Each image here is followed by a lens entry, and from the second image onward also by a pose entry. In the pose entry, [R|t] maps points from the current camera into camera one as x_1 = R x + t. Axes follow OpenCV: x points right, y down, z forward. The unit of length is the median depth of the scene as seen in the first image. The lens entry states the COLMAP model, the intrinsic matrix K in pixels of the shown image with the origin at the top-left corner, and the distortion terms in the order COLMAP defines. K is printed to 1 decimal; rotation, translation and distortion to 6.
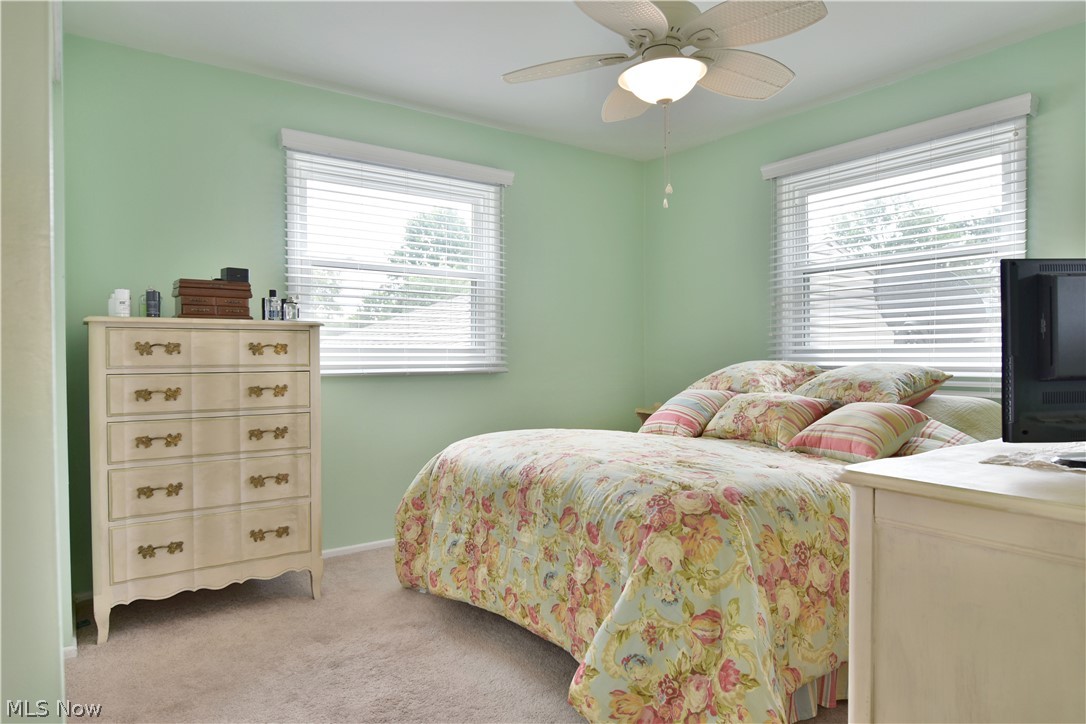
lens RADIAL K [[660.1, 0, 539.0], [0, 660.1, 363.0], [0, 0, 1]] dist [-0.012334, -0.005942]
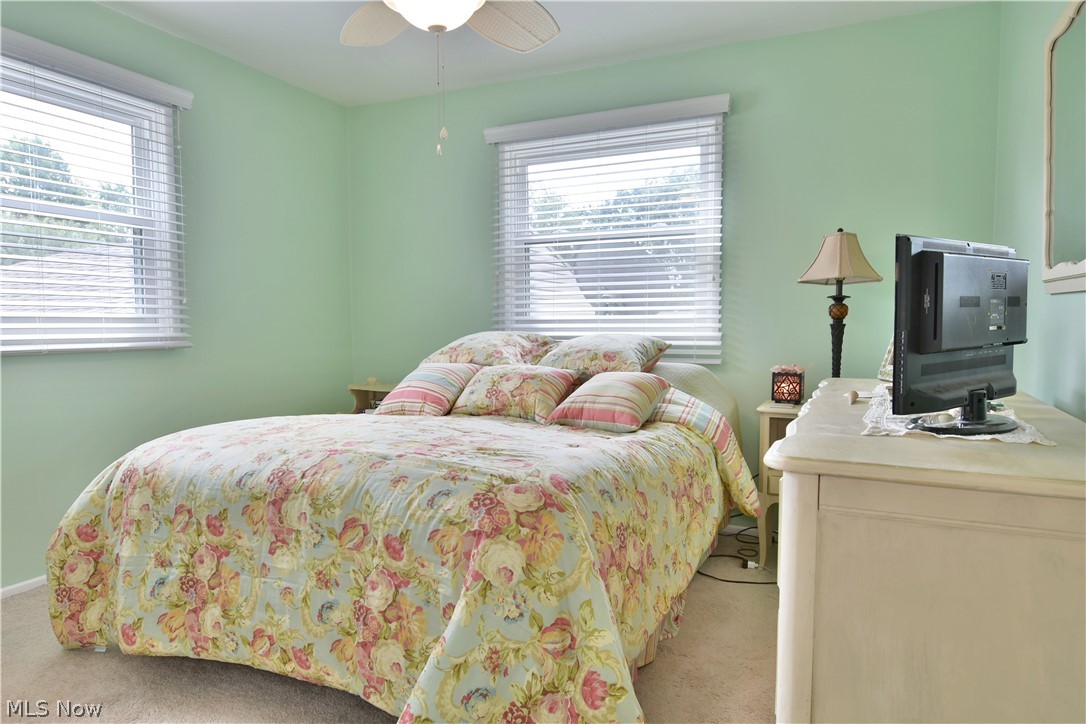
lens RADIAL K [[660.1, 0, 540.2], [0, 660.1, 365.1], [0, 0, 1]] dist [-0.012334, -0.005942]
pose [[0.869663, -0.029857, 0.492742, -0.108586], [0.005105, 0.998660, 0.051502, -0.004656], [-0.493619, -0.042274, 0.868650, 0.153662]]
